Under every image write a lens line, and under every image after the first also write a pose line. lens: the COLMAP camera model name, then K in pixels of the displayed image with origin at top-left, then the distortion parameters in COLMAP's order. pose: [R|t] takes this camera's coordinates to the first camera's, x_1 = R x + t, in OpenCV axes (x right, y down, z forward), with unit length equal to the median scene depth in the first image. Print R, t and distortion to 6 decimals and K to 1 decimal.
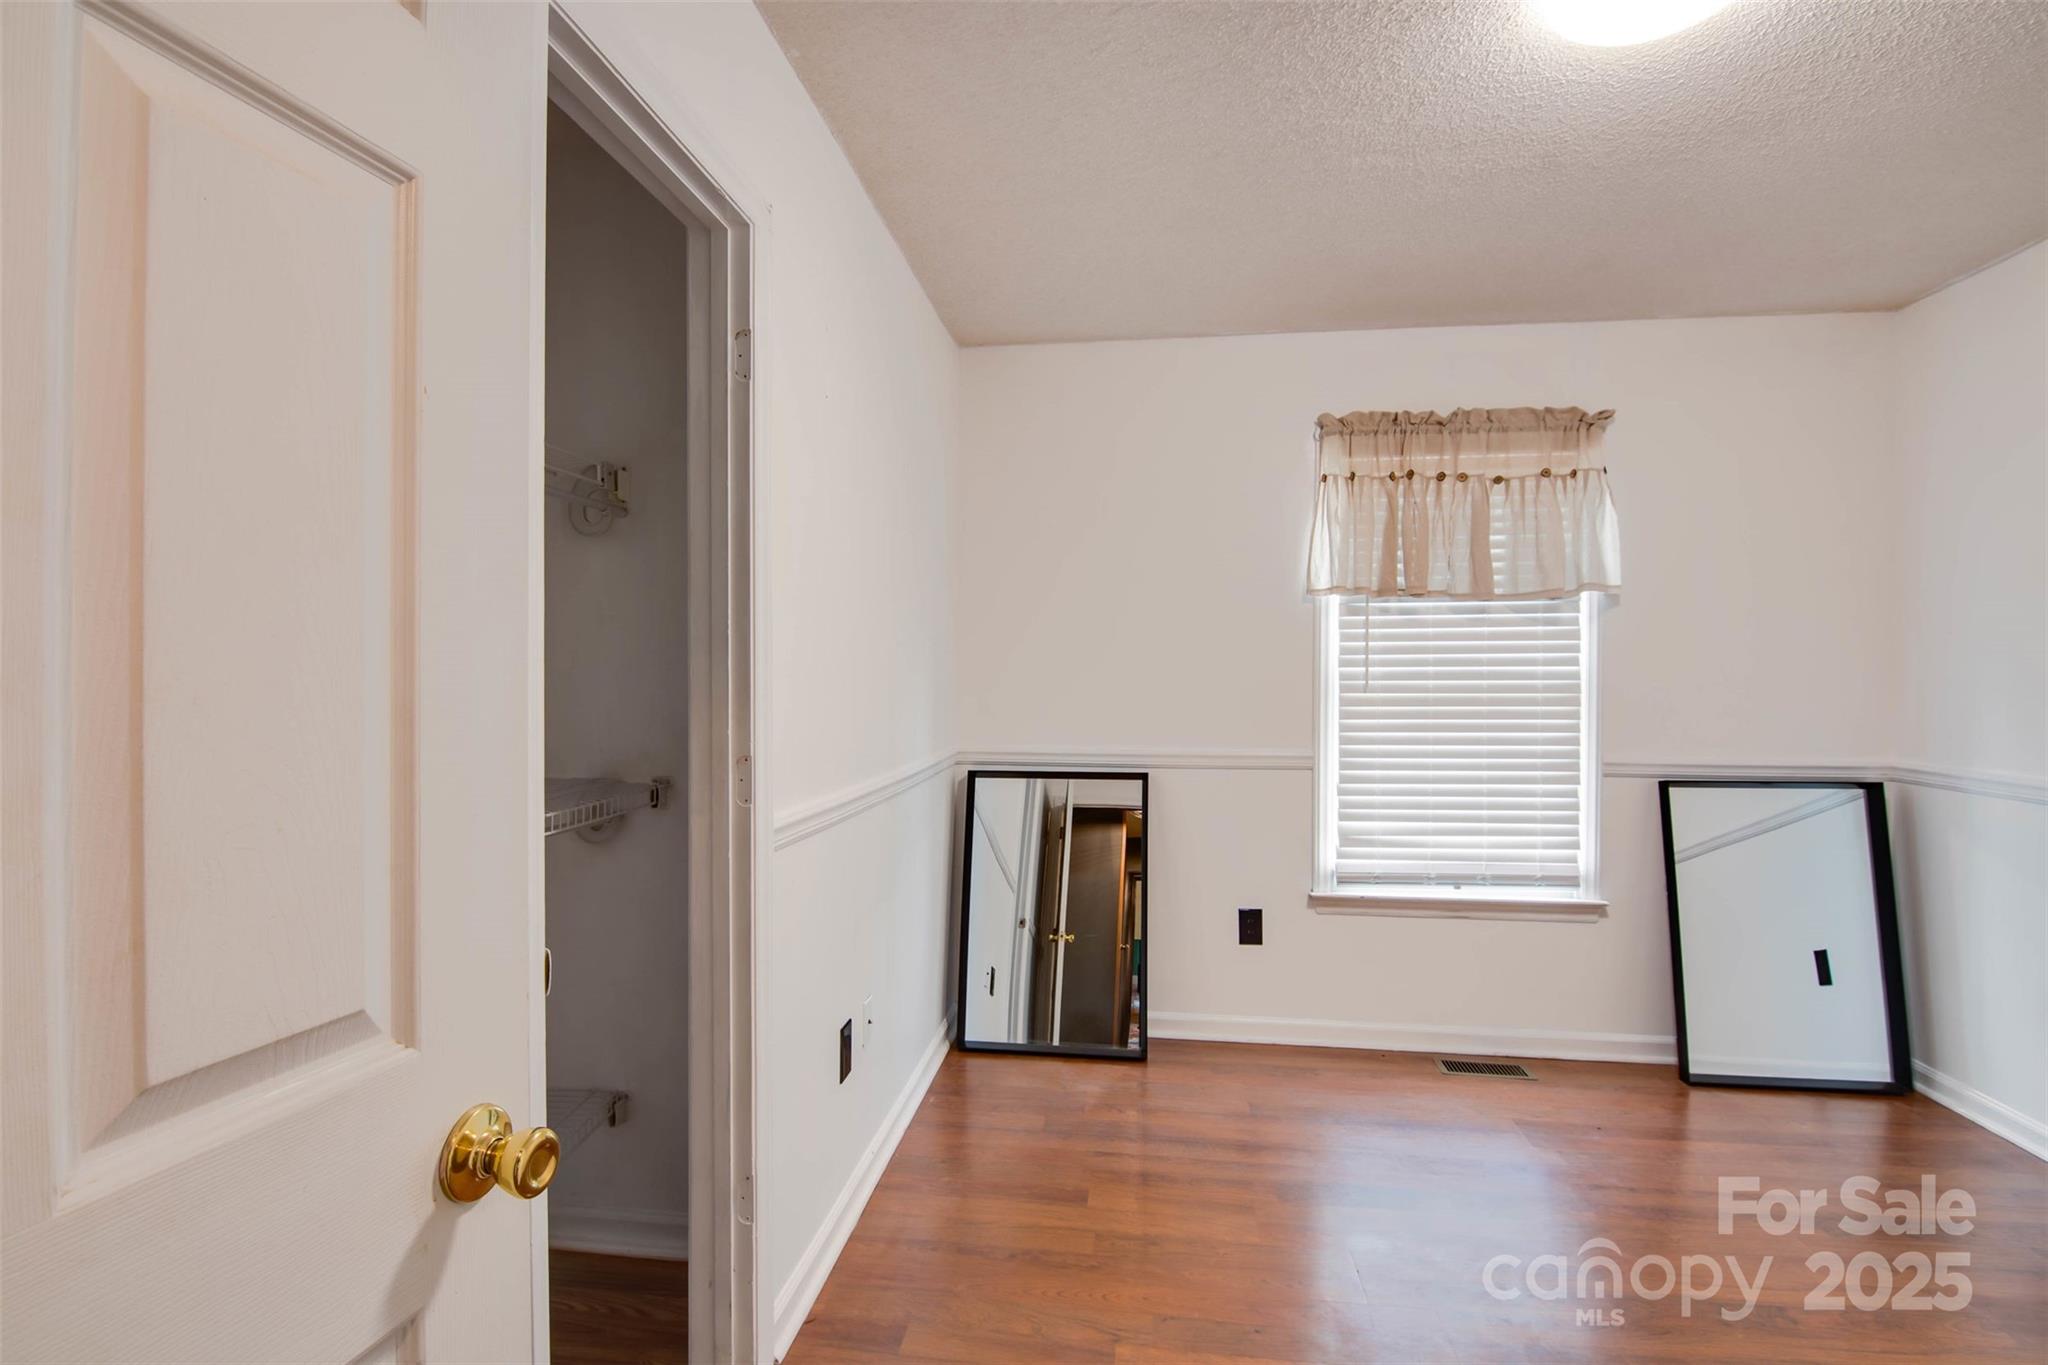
lens RADIAL K [[993.1, 0, 1016.8], [0, 993.1, 686.0], [0, 0, 1]] dist [-0.015038, -0.006909]
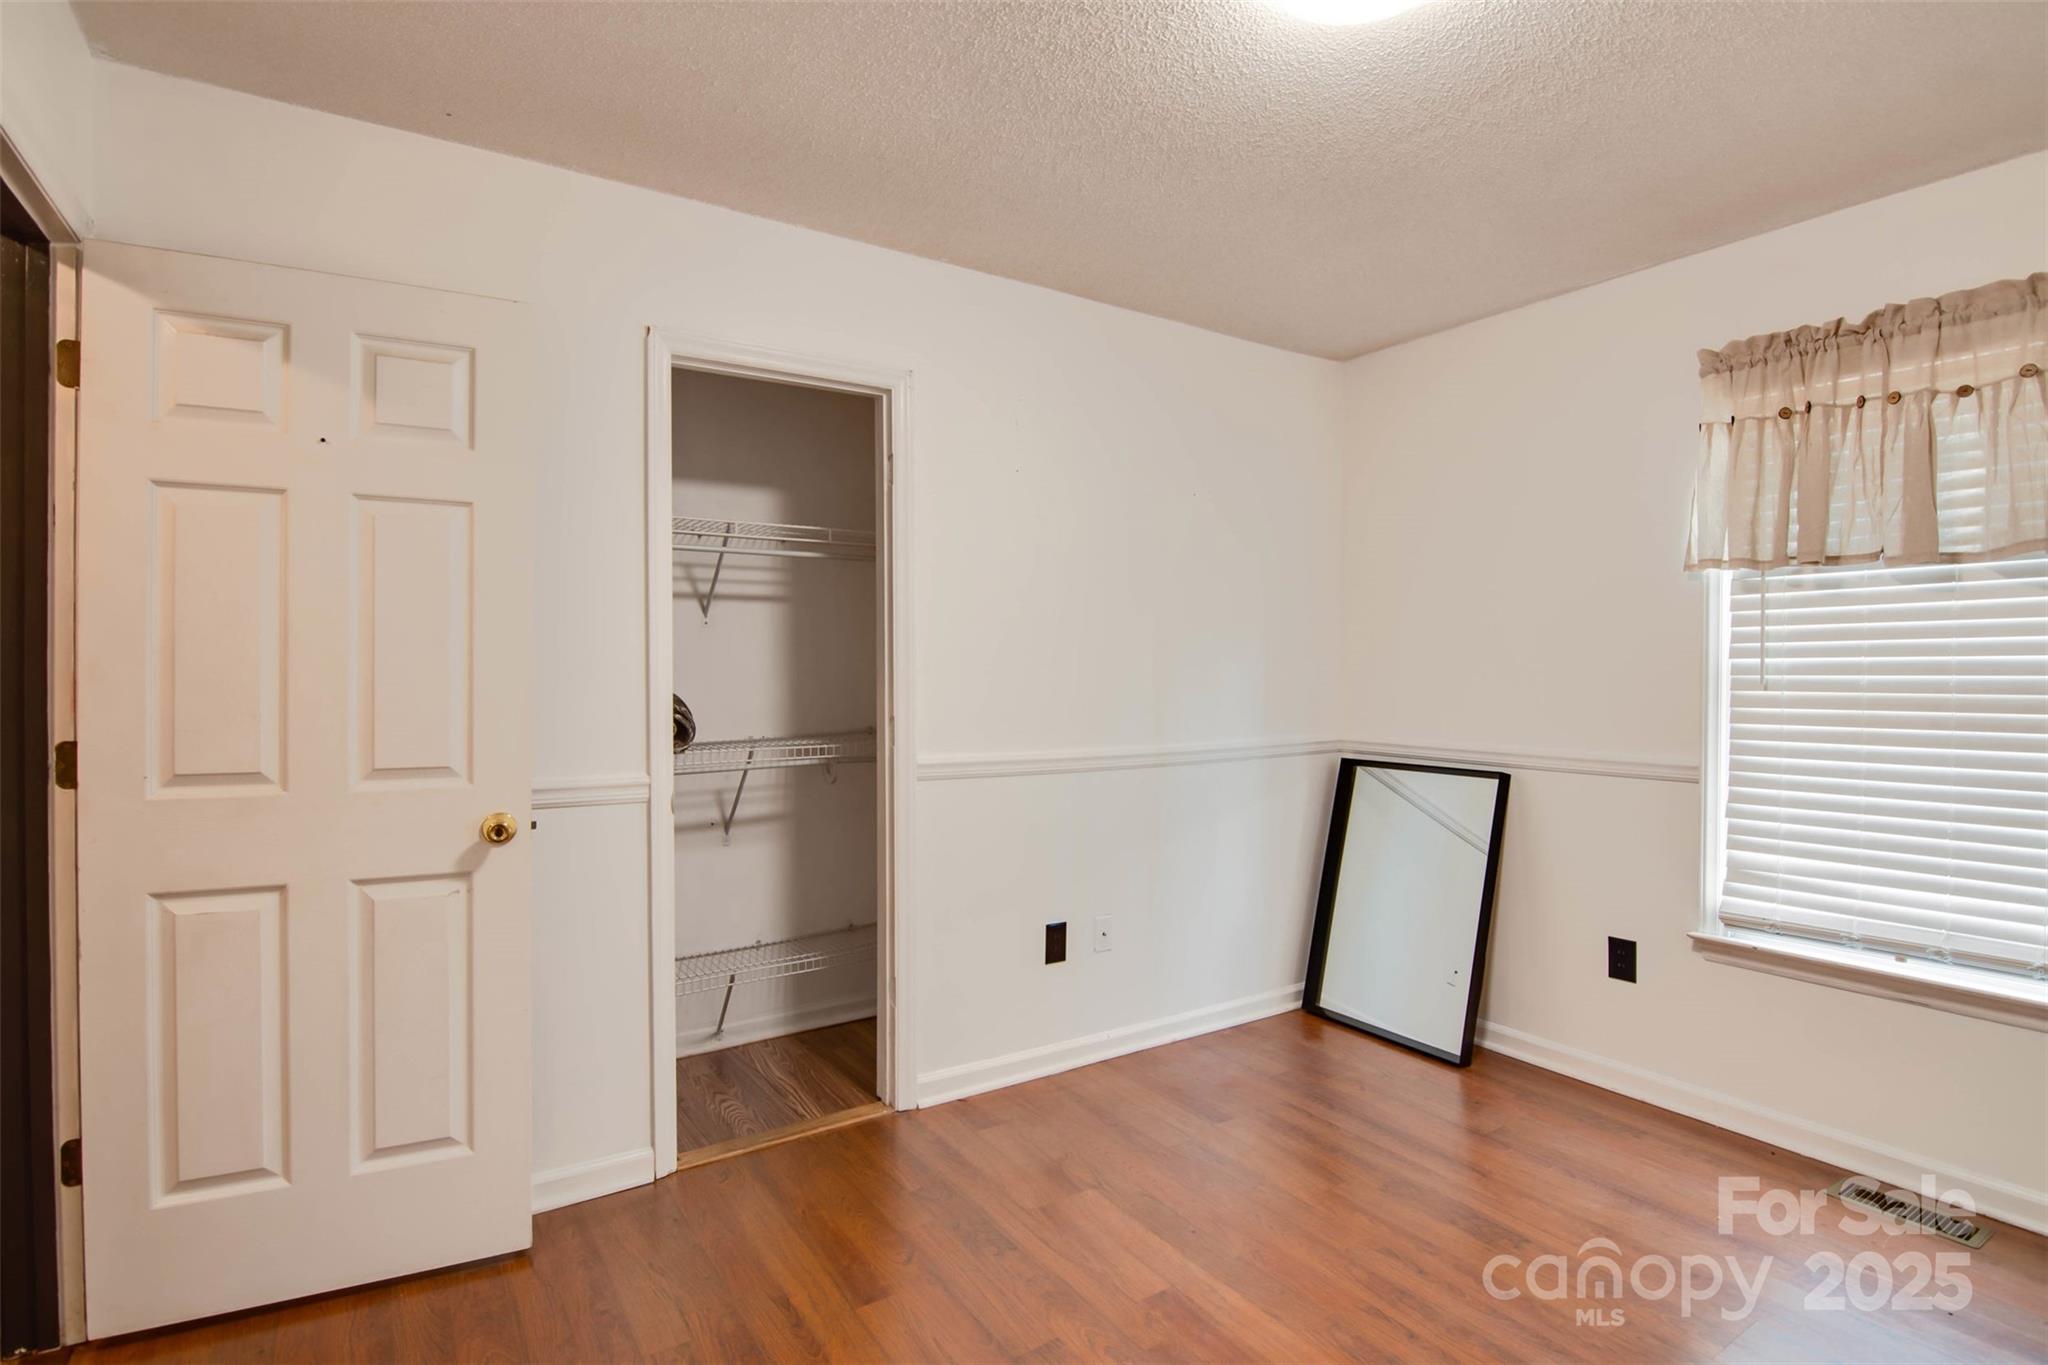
lens RADIAL K [[993.1, 0, 1024.8], [0, 993.1, 680.9], [0, 0, 1]] dist [-0.015038, -0.006909]
pose [[0.670043, 0.008235, -0.742277, 0.540564], [-0.009638, 0.999951, 0.002393, 0.002976], [0.742260, 0.005551, 0.670089, 0.038086]]
